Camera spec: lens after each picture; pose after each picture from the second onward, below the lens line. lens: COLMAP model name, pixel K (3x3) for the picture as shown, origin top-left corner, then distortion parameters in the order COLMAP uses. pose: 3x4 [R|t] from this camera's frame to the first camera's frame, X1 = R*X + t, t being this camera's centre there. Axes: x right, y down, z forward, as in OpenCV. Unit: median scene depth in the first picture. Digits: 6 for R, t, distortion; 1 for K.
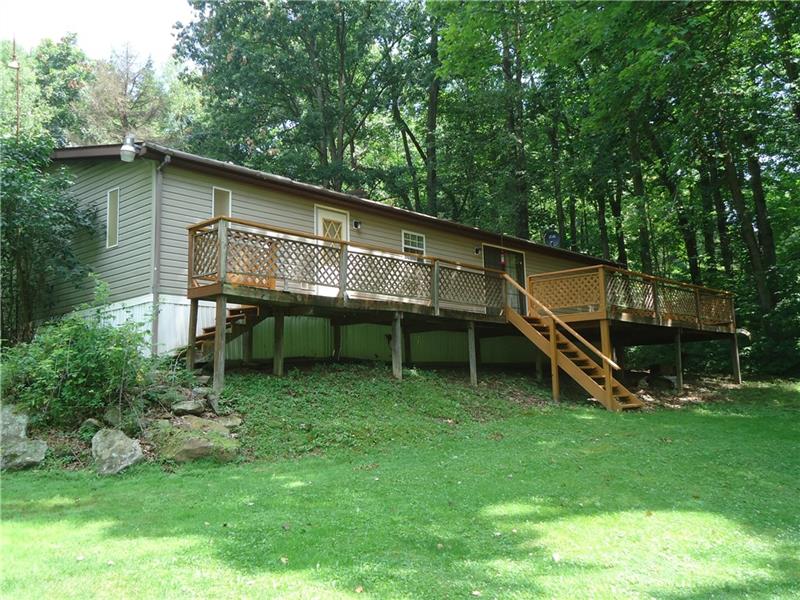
lens RADIAL K [[755.1, 0, 400.5], [0, 755.1, 301.1], [0, 0, 1]] dist [0.011390, 0.000000]
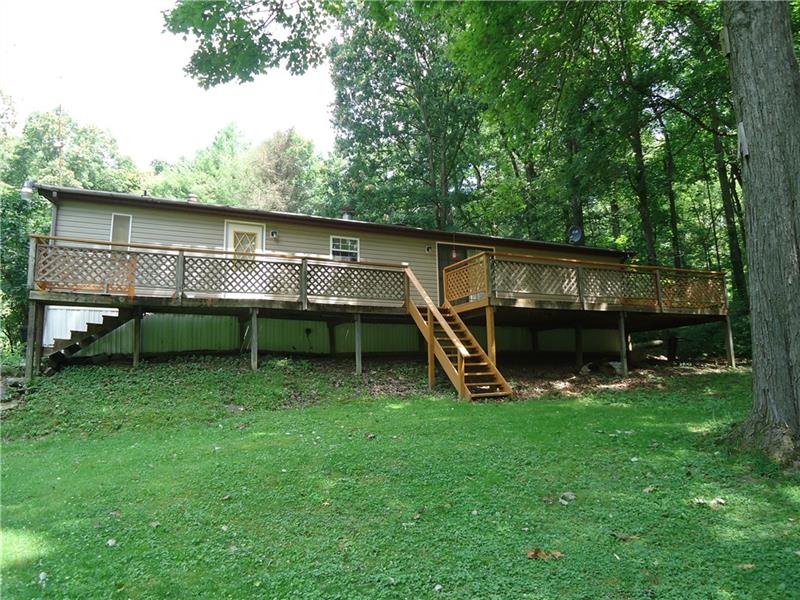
lens RADIAL K [[578.2, 0, 399.3], [0, 578.2, 297.0], [0, 0, 1]] dist [-0.016350, 0.002317]
pose [[0.921969, -0.055039, -0.383332, 0.470831], [0.047477, 0.998446, -0.029167, 0.030037], [0.384342, 0.008692, 0.923150, 0.276384]]
